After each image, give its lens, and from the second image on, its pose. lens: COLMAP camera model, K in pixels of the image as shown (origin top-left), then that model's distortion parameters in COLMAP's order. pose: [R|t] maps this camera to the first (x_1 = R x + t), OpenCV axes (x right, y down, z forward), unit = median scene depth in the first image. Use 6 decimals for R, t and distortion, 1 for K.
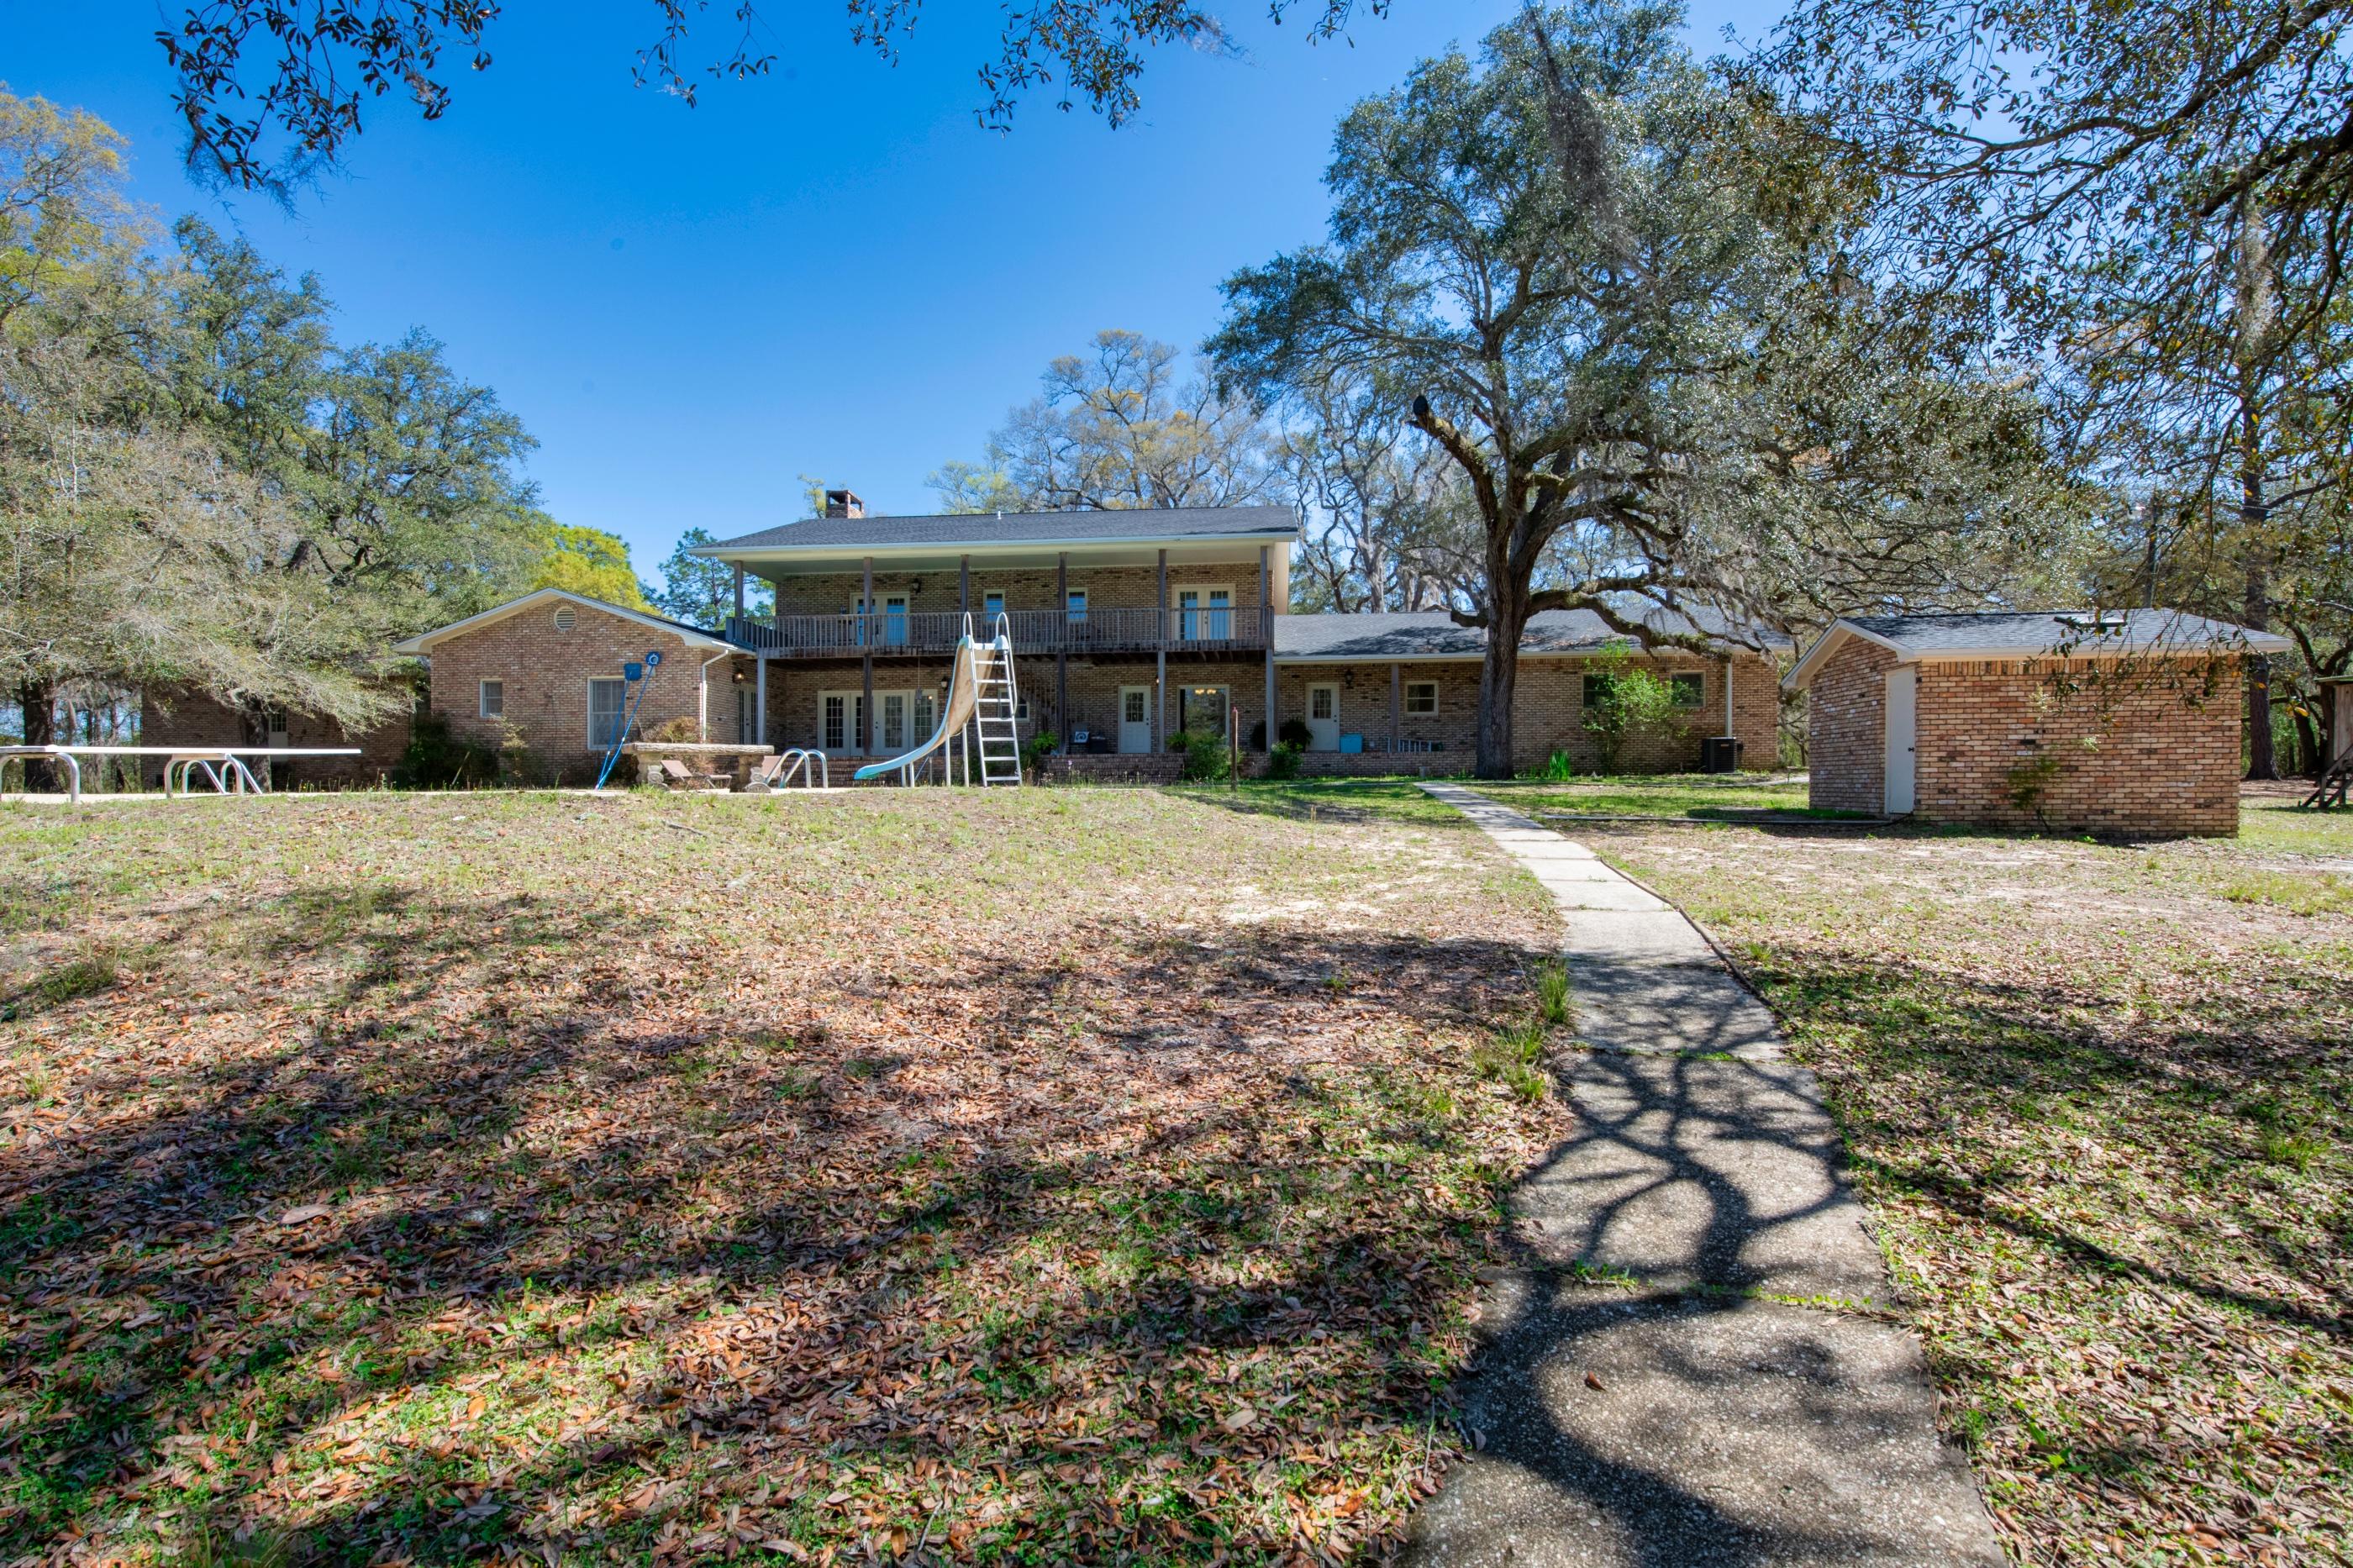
lens RADIAL K [[1077.2, 0, 1242.1], [0, 1077.2, 782.2], [0, 0, 1]] dist [-0.001570, -0.000801]
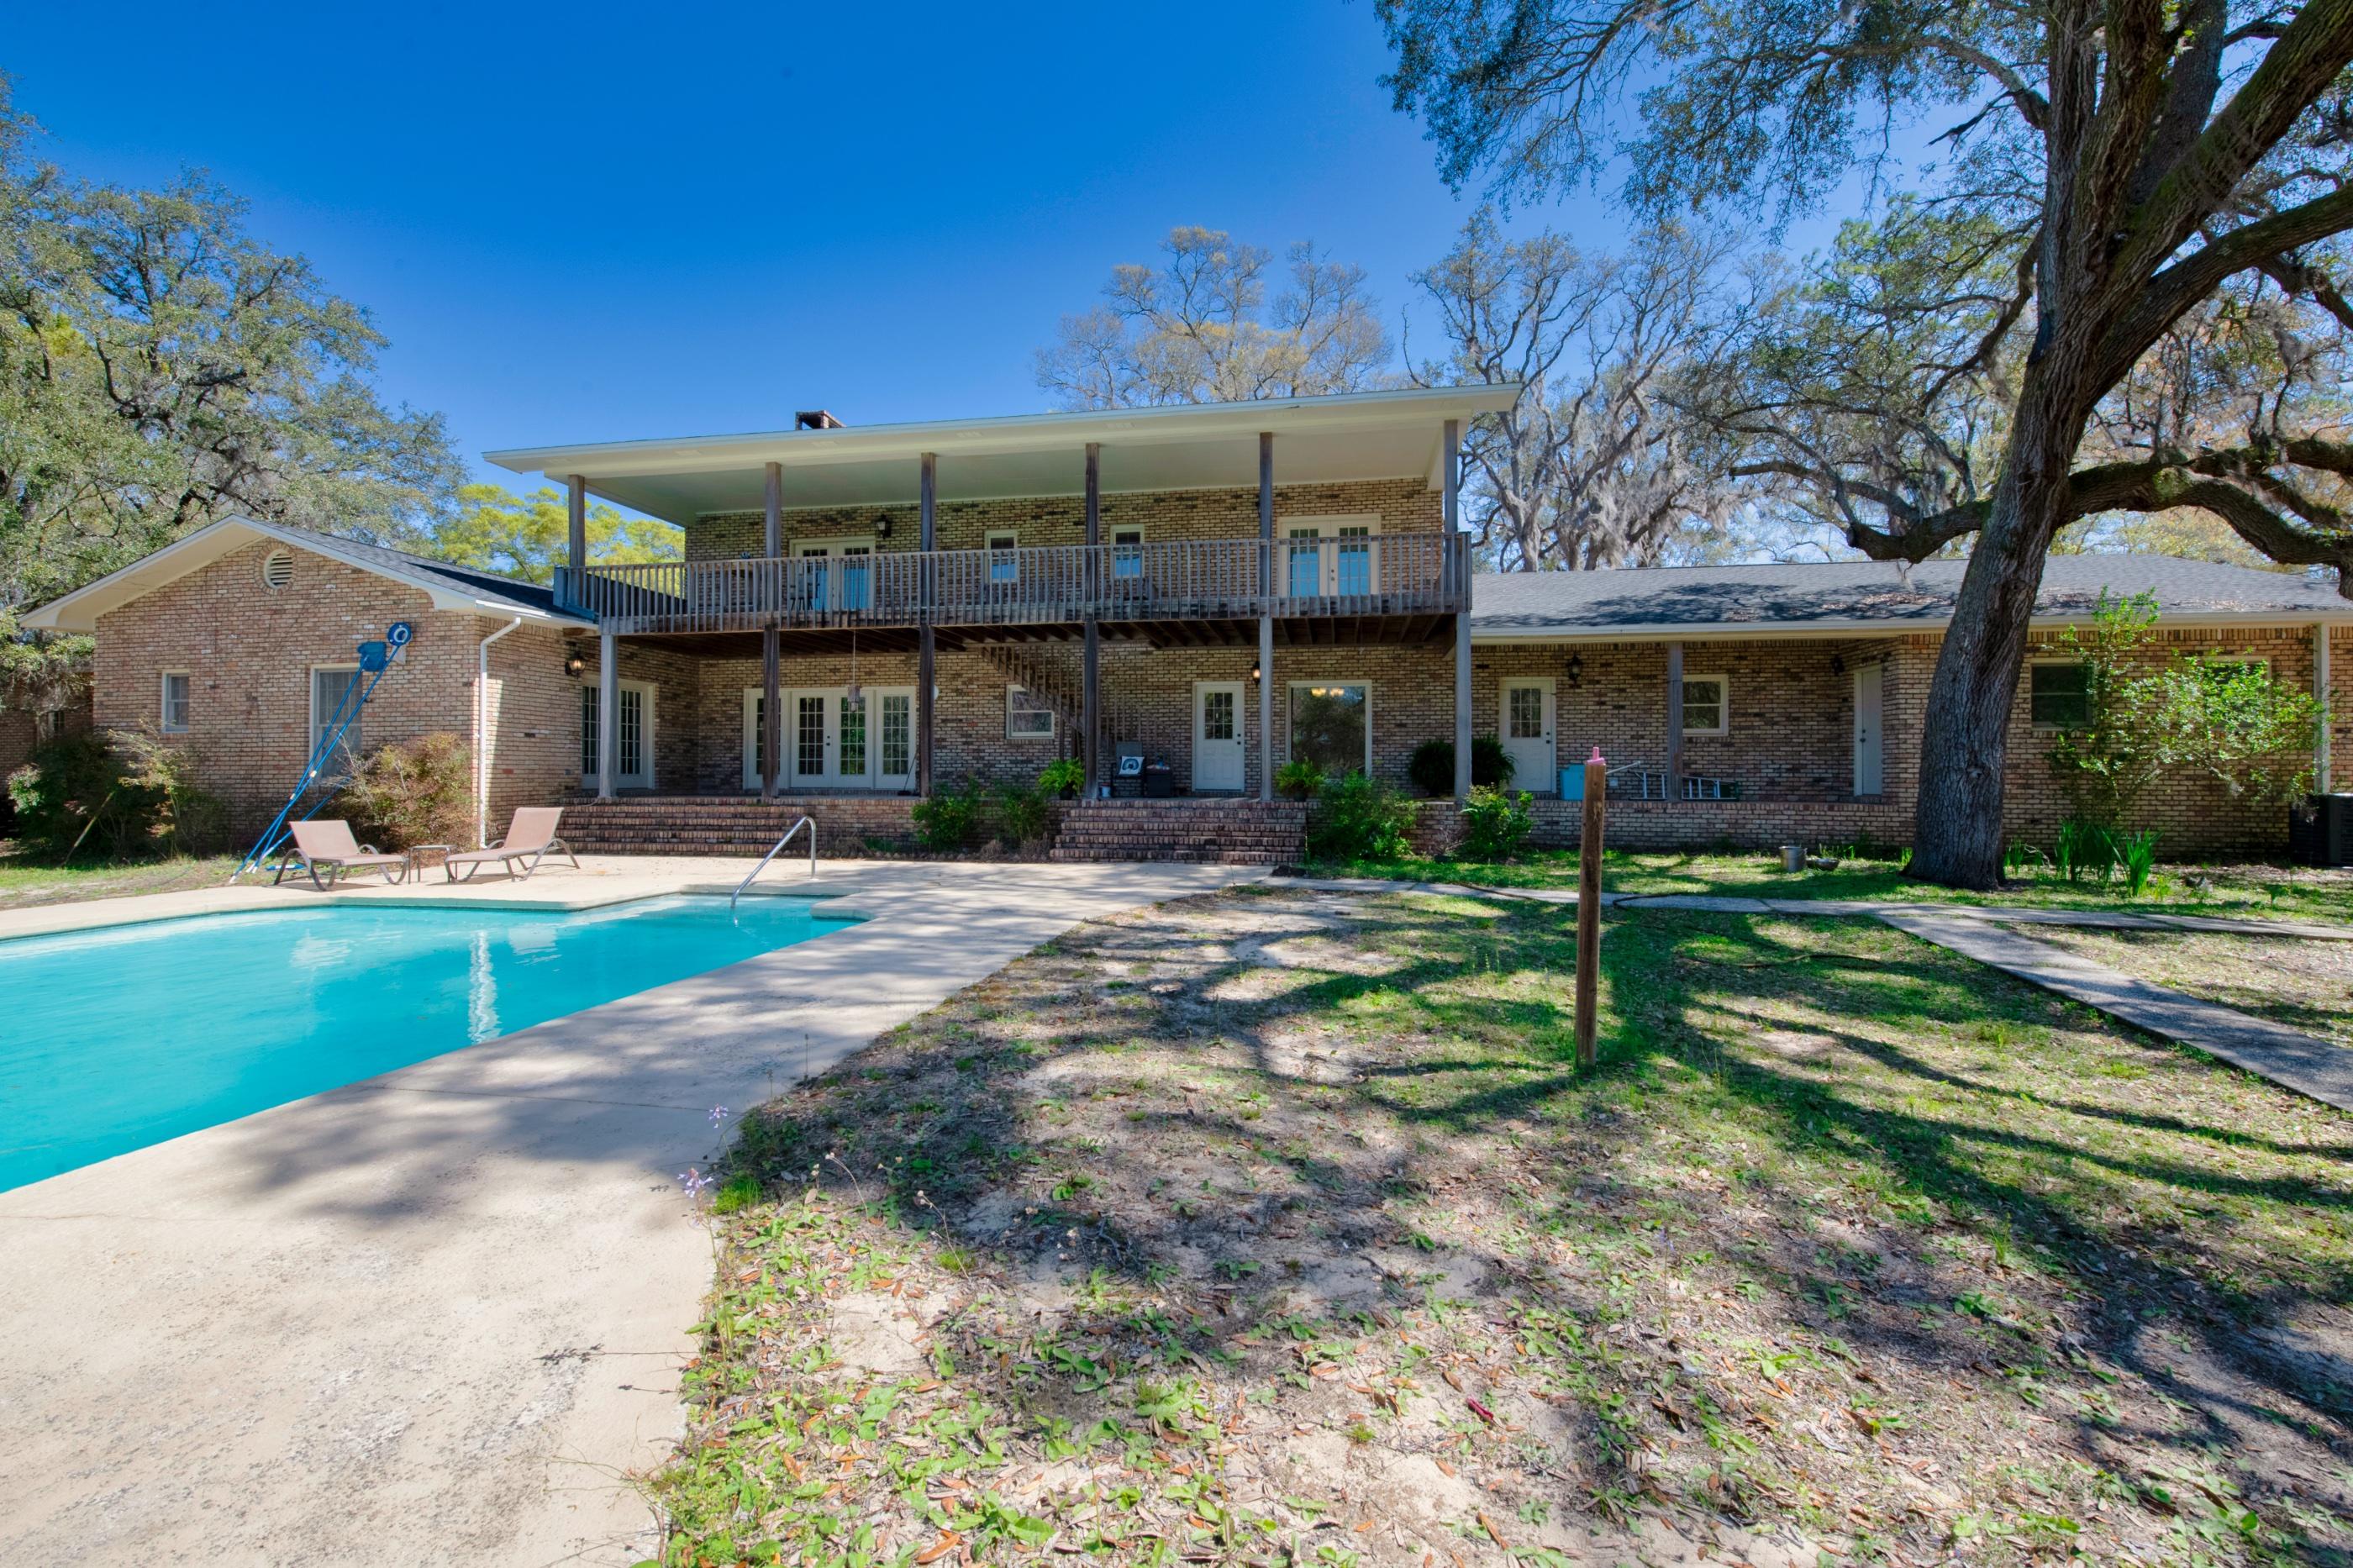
lens RADIAL K [[937.2, 0, 1199.3], [0, 937.2, 788.8], [0, 0, 1]] dist [-0.011384, -0.006118]
pose [[0.994308, 0.013201, -0.105724, -0.057071], [-0.010981, 0.999707, 0.021555, -0.042048], [0.105978, -0.020272, 0.994162, 0.495754]]
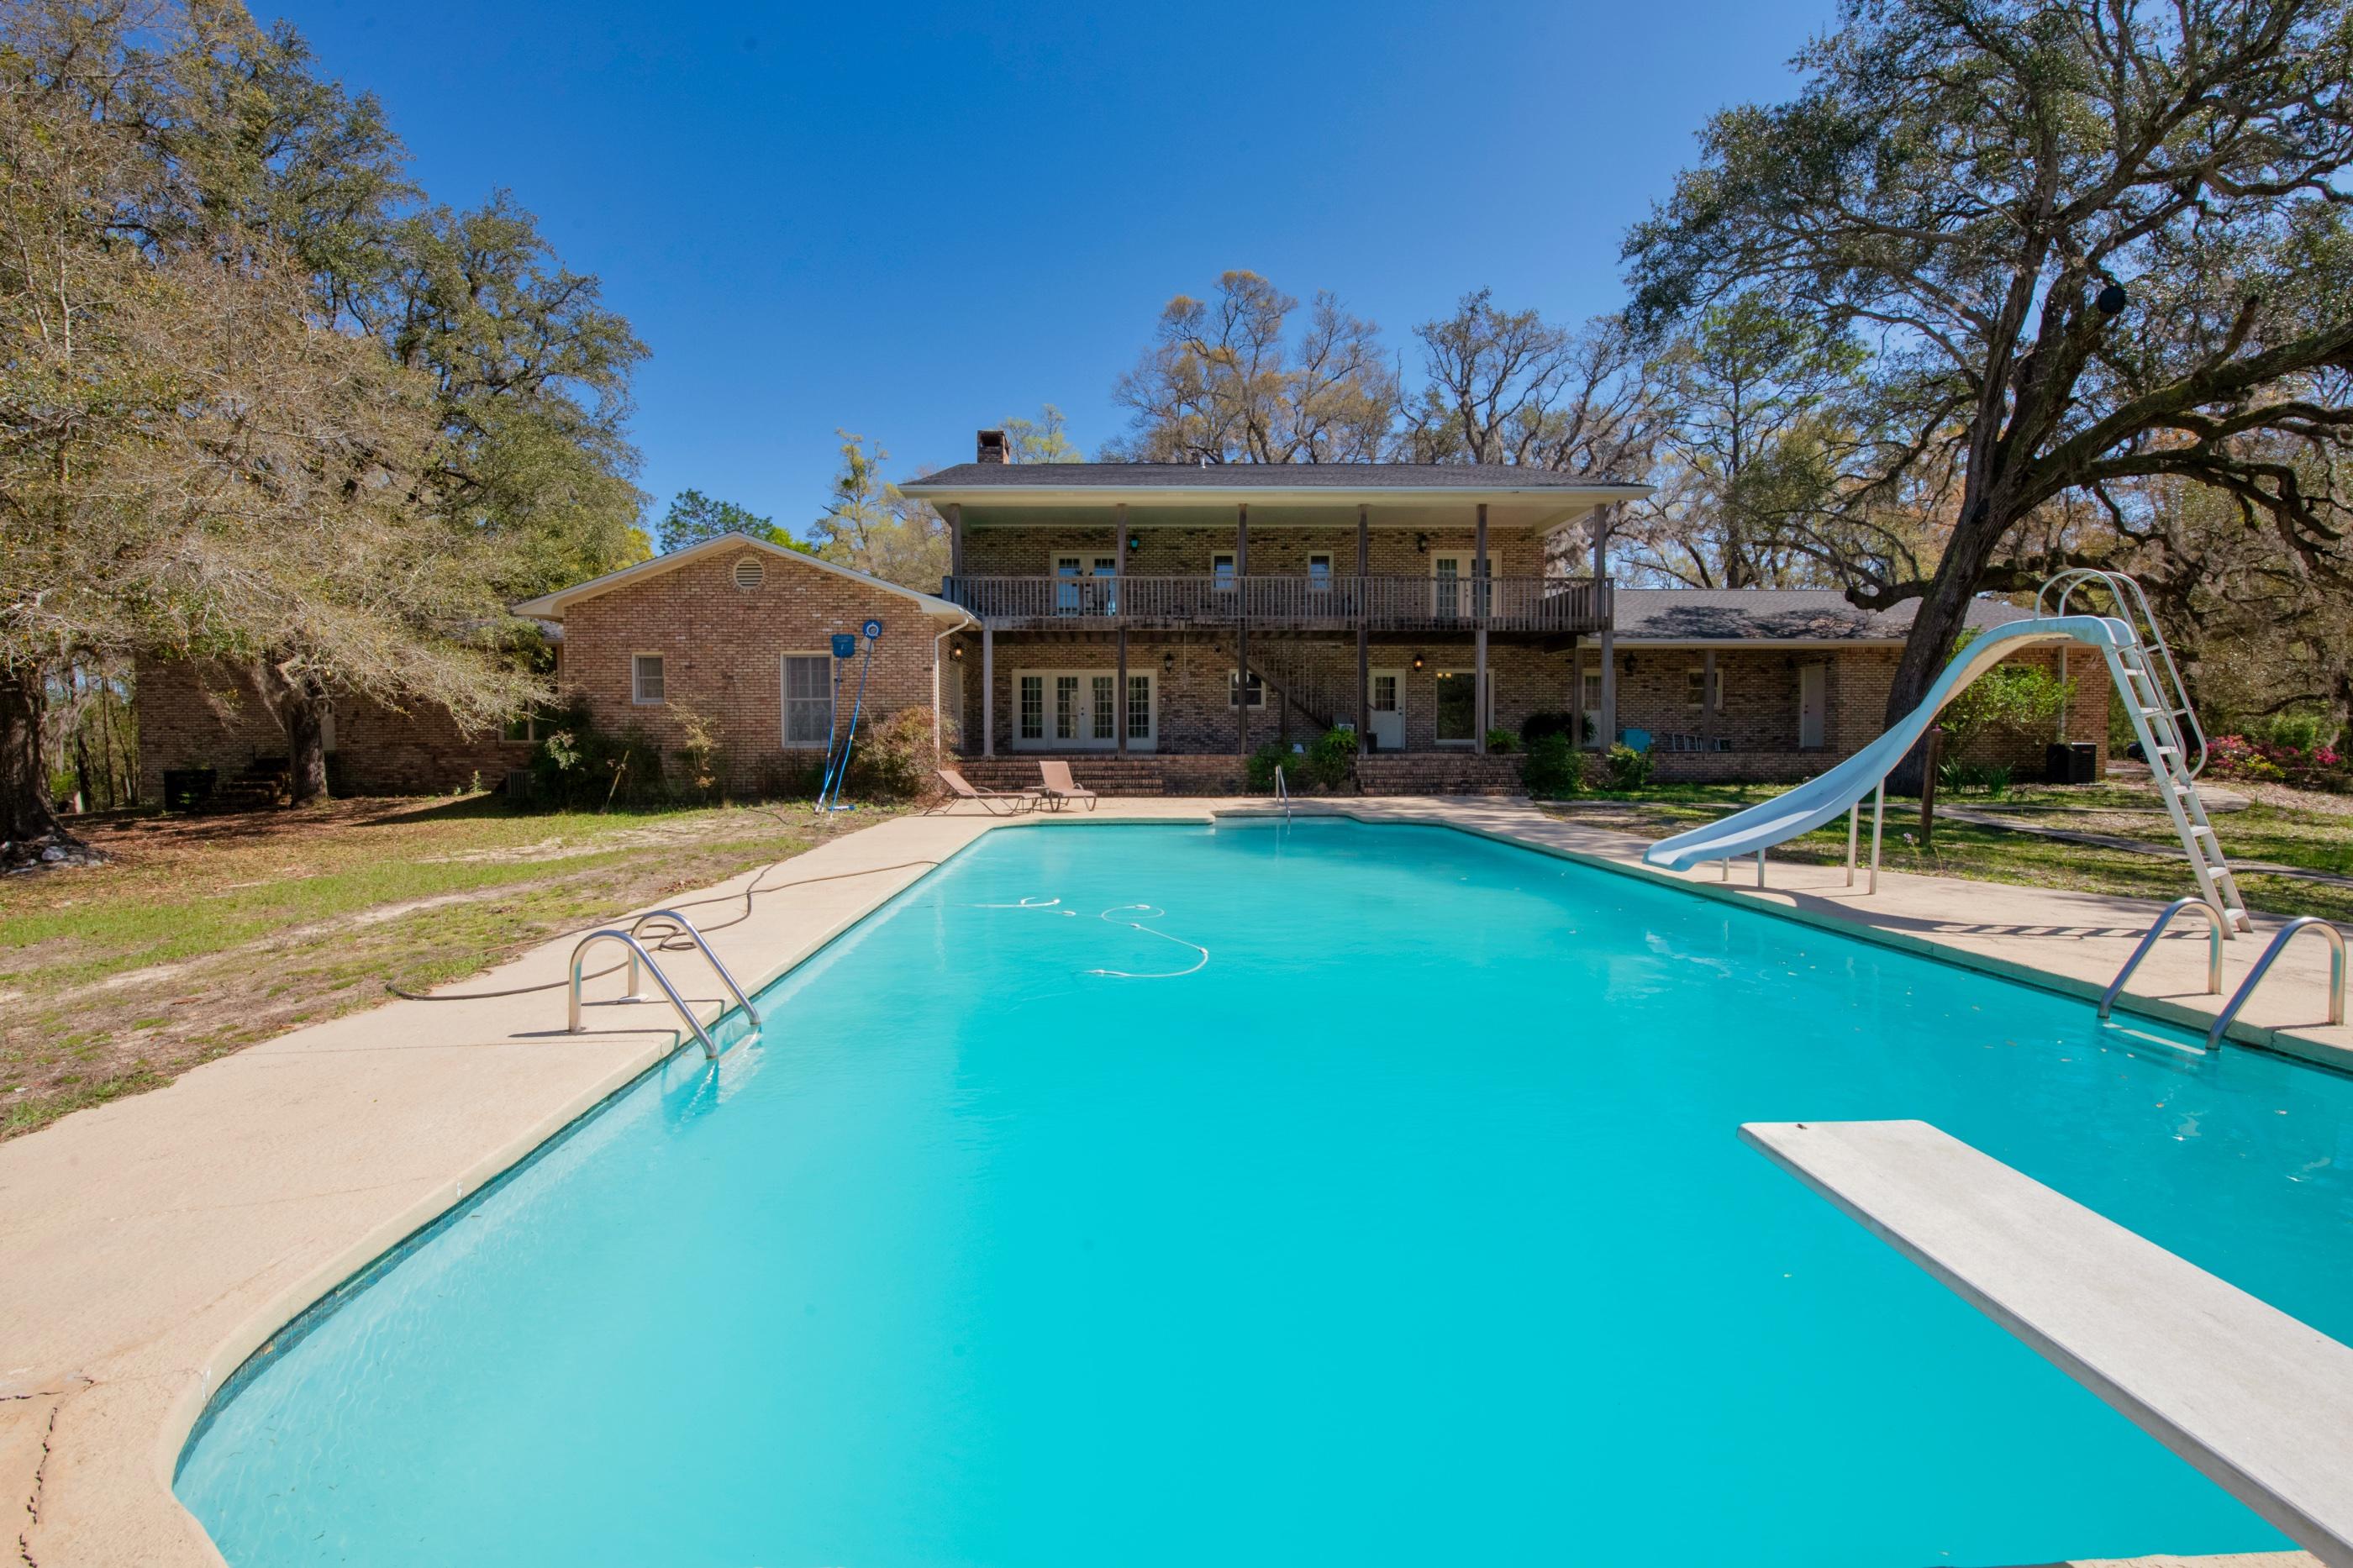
lens RADIAL K [[937.2, 0, 1199.3], [0, 937.2, 788.8], [0, 0, 1]] dist [-0.011384, -0.006118]
pose [[0.996243, 0.002746, 0.086555, -0.339350], [-0.007462, 0.998502, 0.054210, -0.036024], [-0.086277, -0.054652, 0.994771, 0.289516]]
